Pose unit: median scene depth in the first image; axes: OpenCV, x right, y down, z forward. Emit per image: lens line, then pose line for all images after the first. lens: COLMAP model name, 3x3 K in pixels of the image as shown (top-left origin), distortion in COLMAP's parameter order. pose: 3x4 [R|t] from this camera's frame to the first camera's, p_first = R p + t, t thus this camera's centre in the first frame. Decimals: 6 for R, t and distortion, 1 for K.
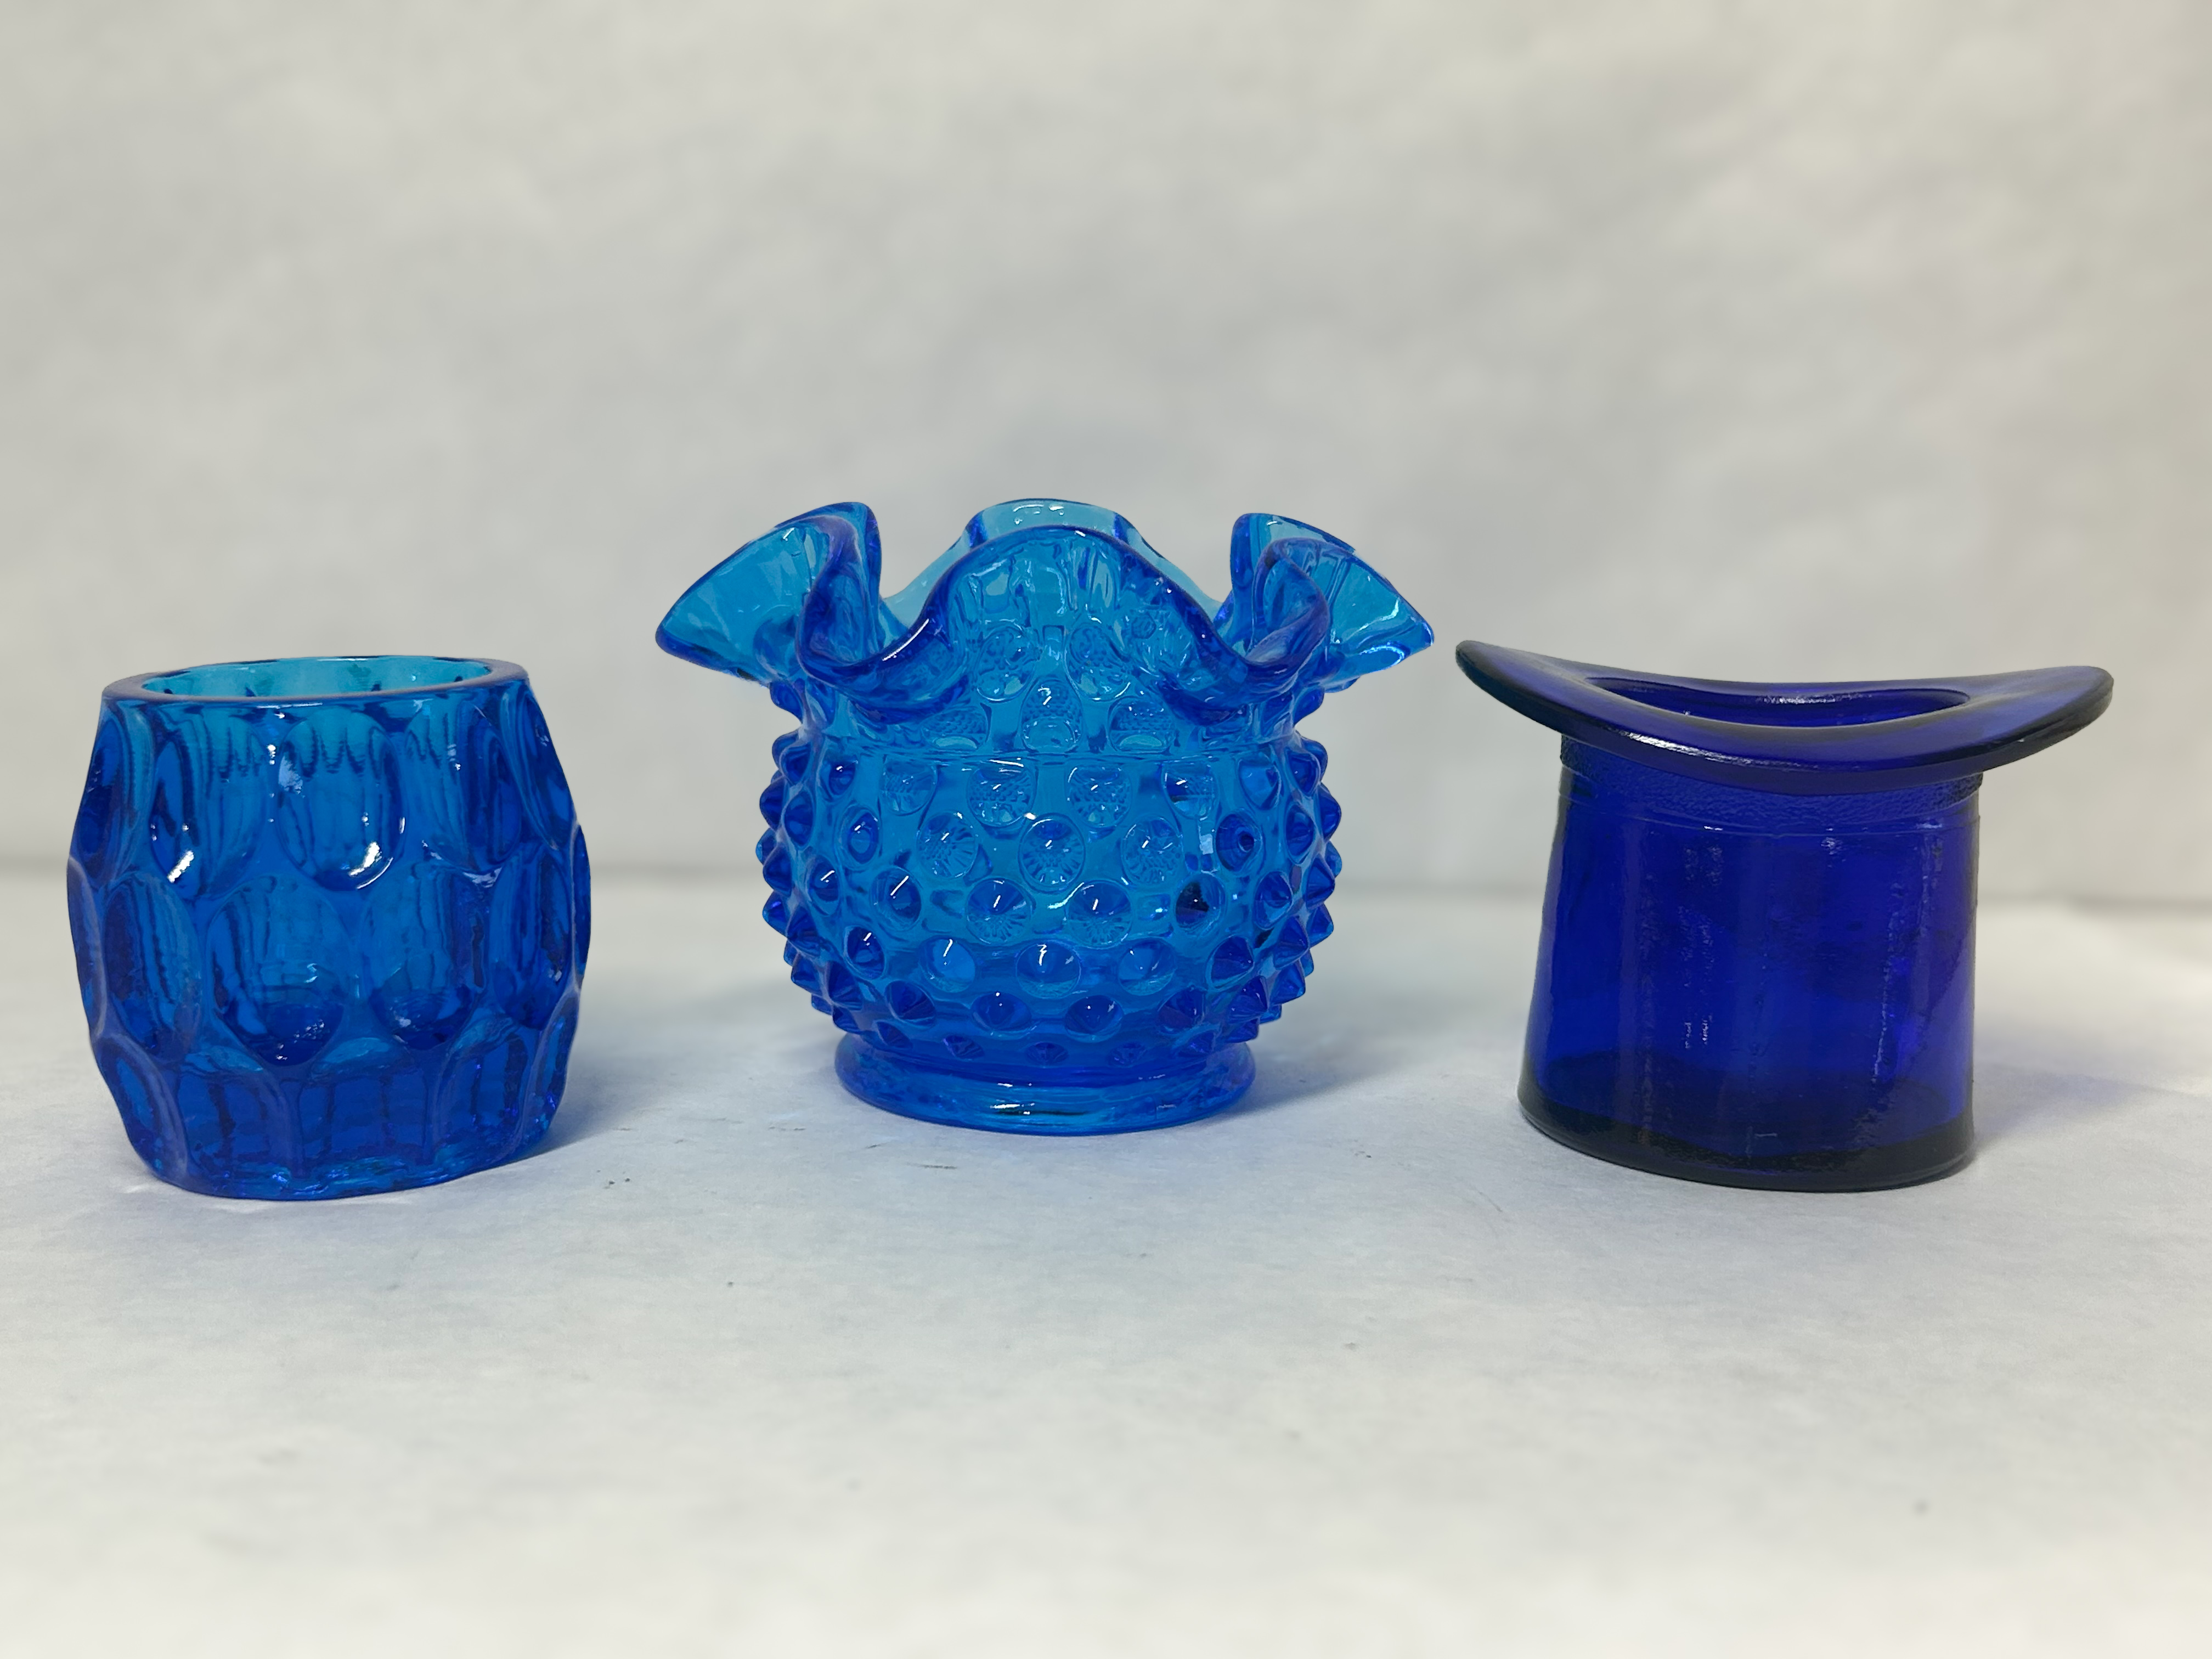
lens RADIAL K [[2650.4, 0, 1106.0], [0, 2650.4, 829.5], [0, 0, 1]] dist [-0.075511, -0.056282]
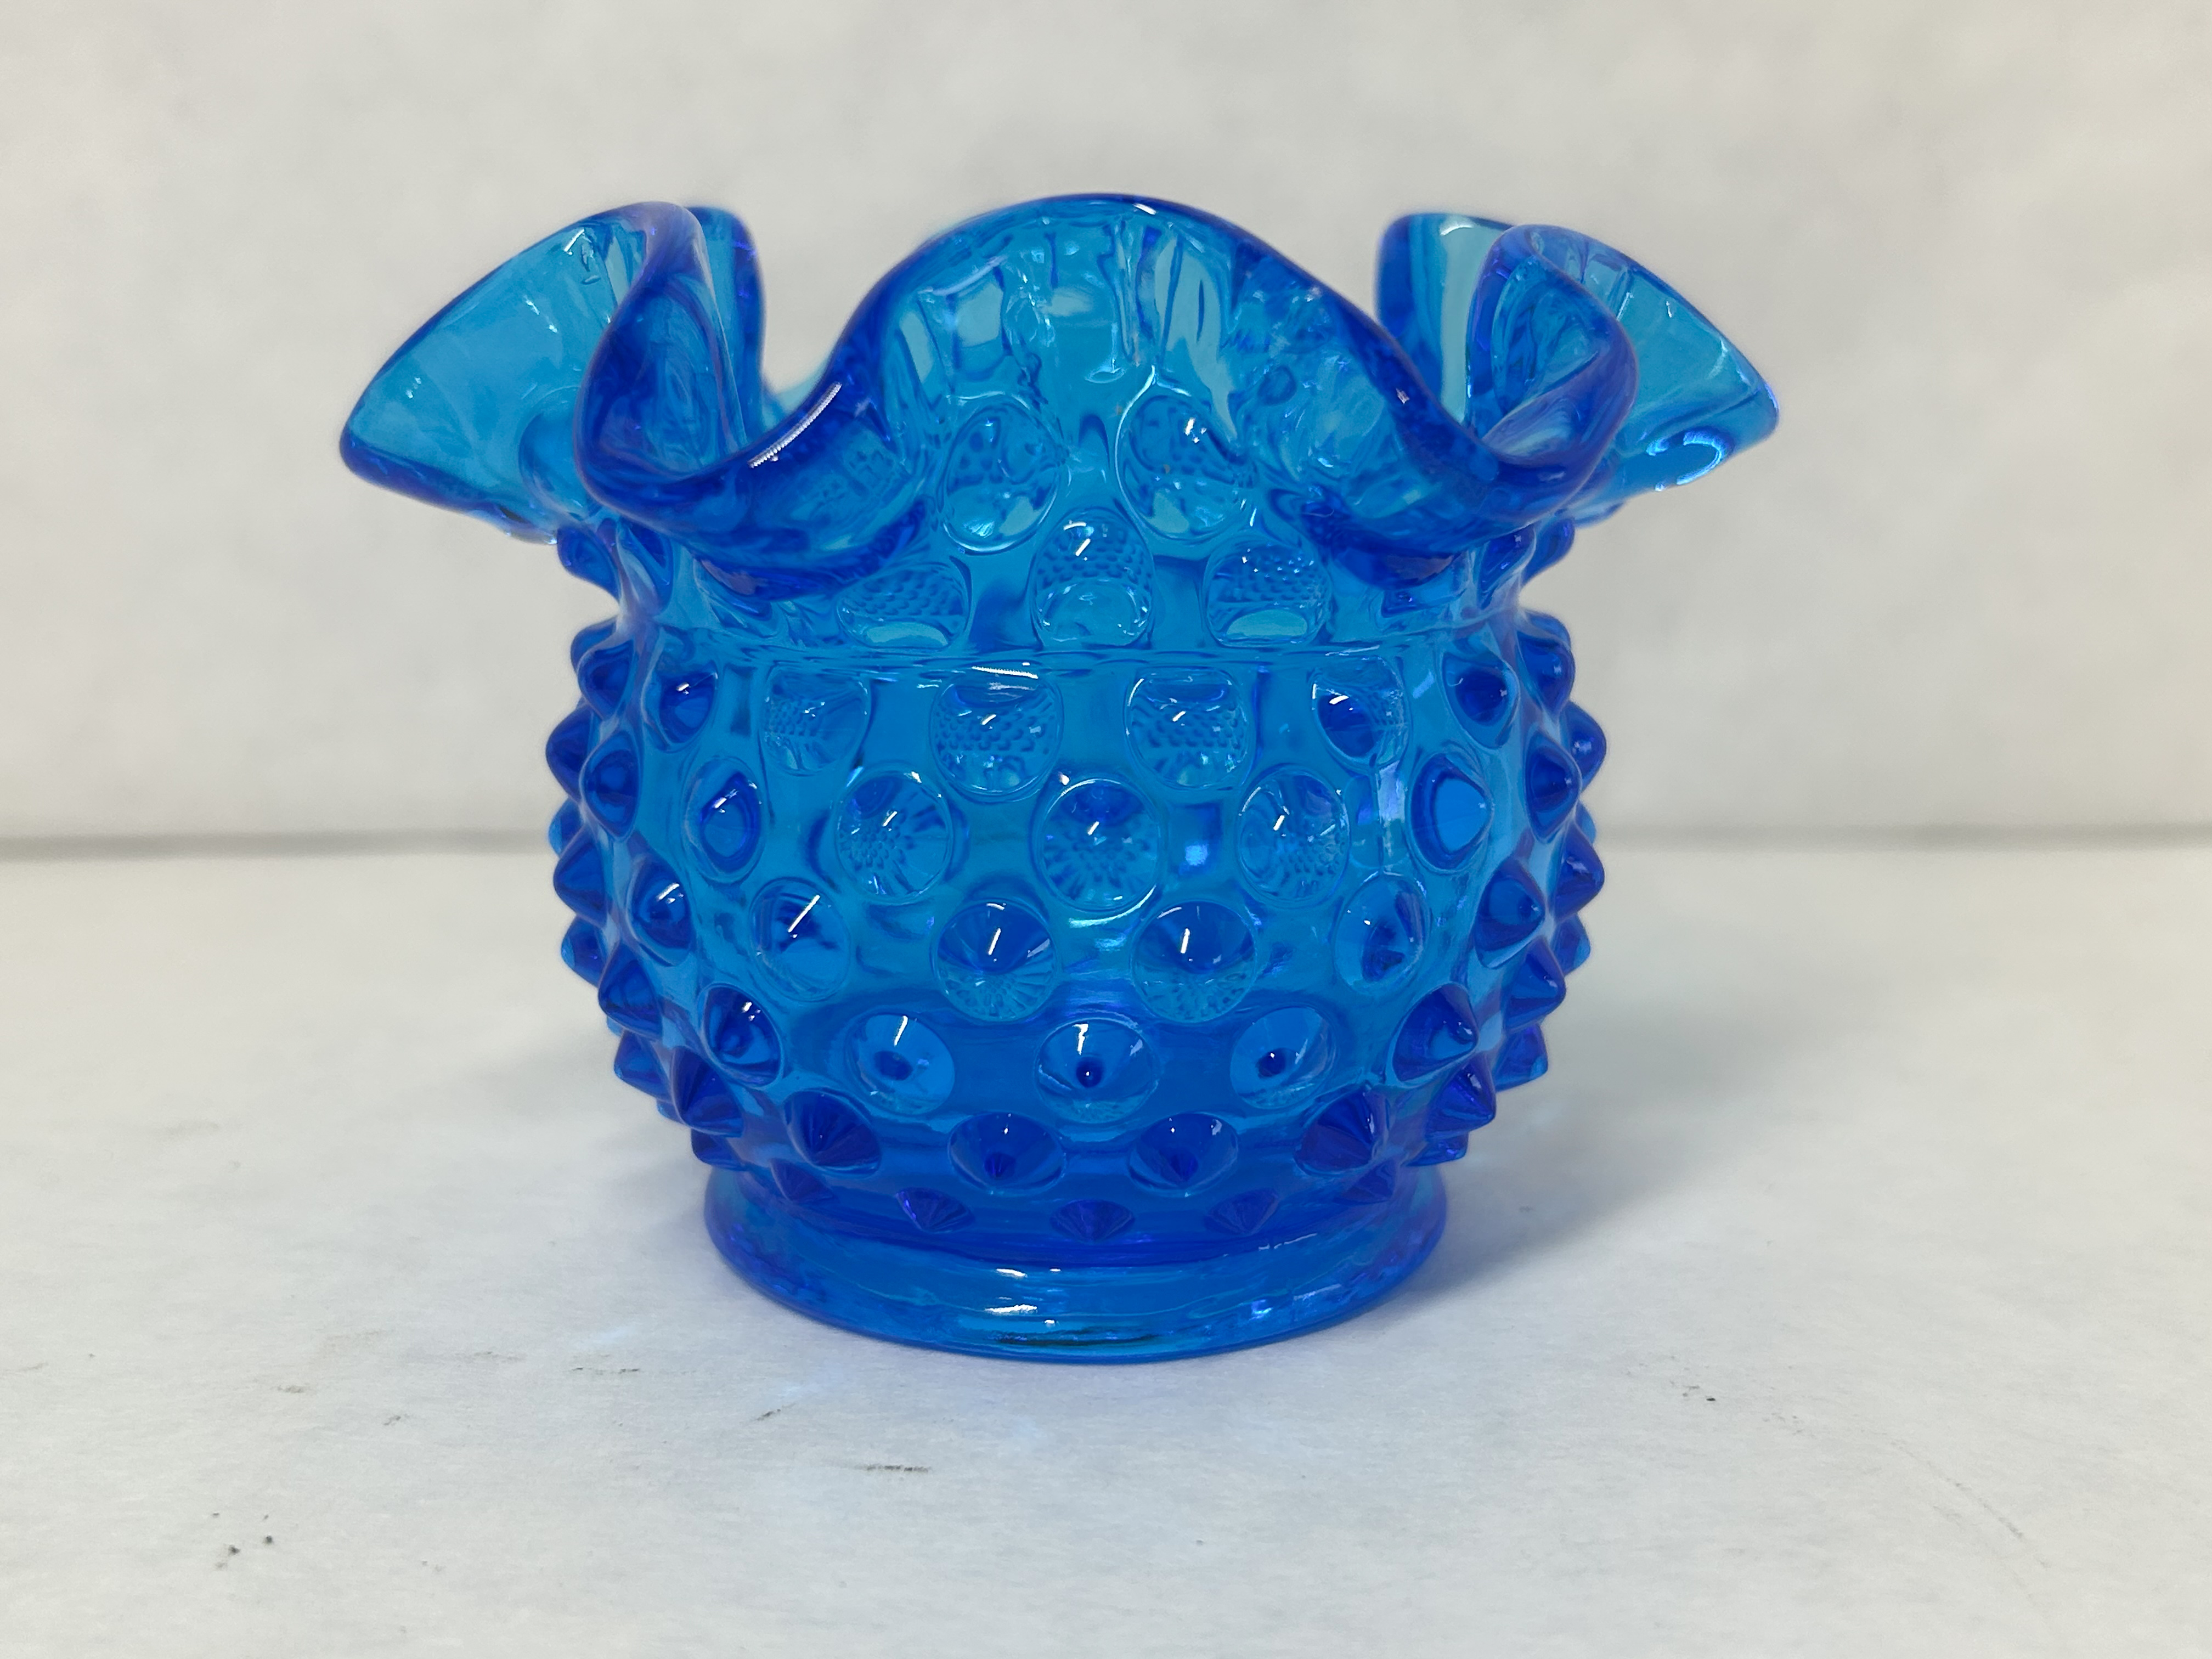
lens RADIAL K [[2650.4, 0, 1106.0], [0, 2650.4, 829.5], [0, 0, 1]] dist [-0.075511, -0.056282]
pose [[0.999408, -0.024750, 0.023908, -0.030202], [0.023645, 0.998686, 0.045457, -0.016938], [-0.025002, -0.044865, 0.998680, 0.474798]]
